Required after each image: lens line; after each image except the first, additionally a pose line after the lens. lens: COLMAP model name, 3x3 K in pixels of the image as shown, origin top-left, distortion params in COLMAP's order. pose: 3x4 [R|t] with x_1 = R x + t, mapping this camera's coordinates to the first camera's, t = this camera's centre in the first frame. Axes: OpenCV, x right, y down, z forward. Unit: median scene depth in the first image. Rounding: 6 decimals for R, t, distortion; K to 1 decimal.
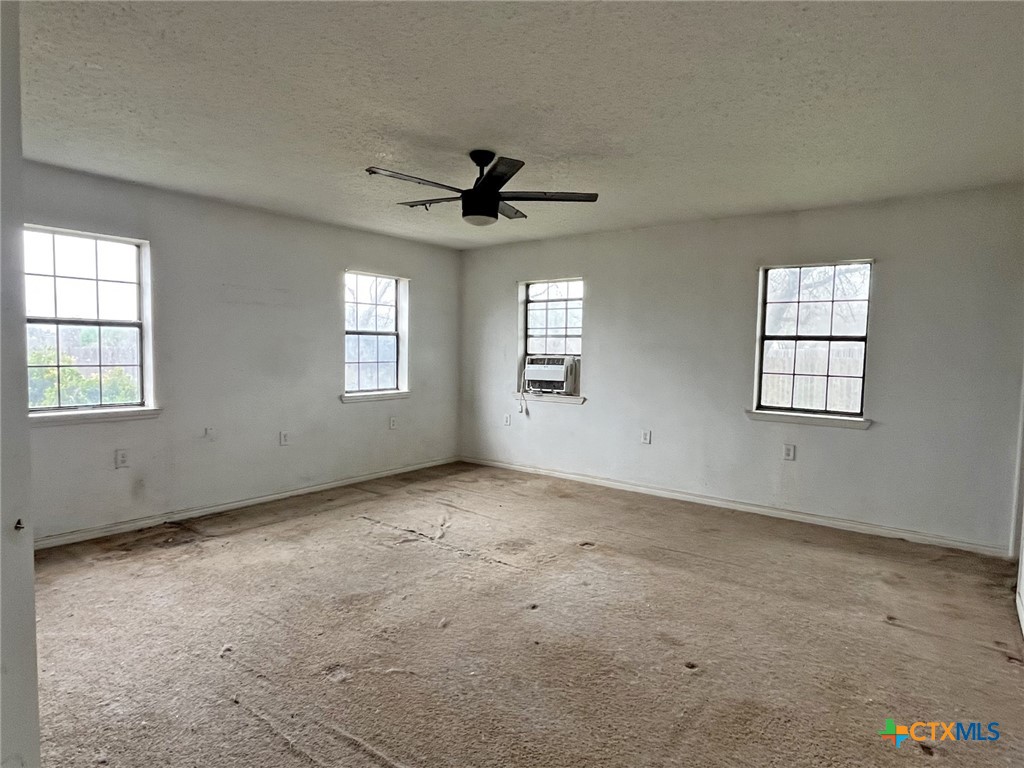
lens RADIAL K [[584.6, 0, 512.0], [0, 584.6, 384.0], [0, 0, 1]] dist [-0.001827, -0.000702]
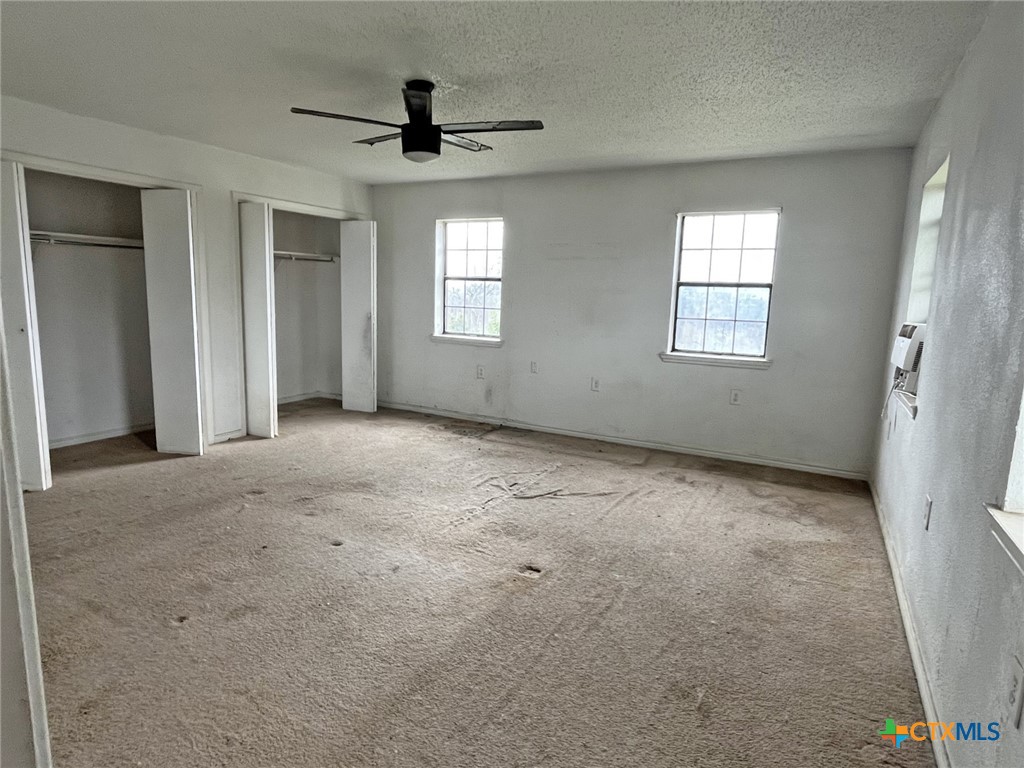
lens RADIAL K [[584.6, 0, 512.0], [0, 584.6, 384.0], [0, 0, 1]] dist [-0.001827, -0.000702]
pose [[0.158118, 0.143975, -0.976867, 0.721543], [-0.089619, 0.987322, 0.131010, -0.039106], [0.983345, 0.066831, 0.169017, 0.766269]]
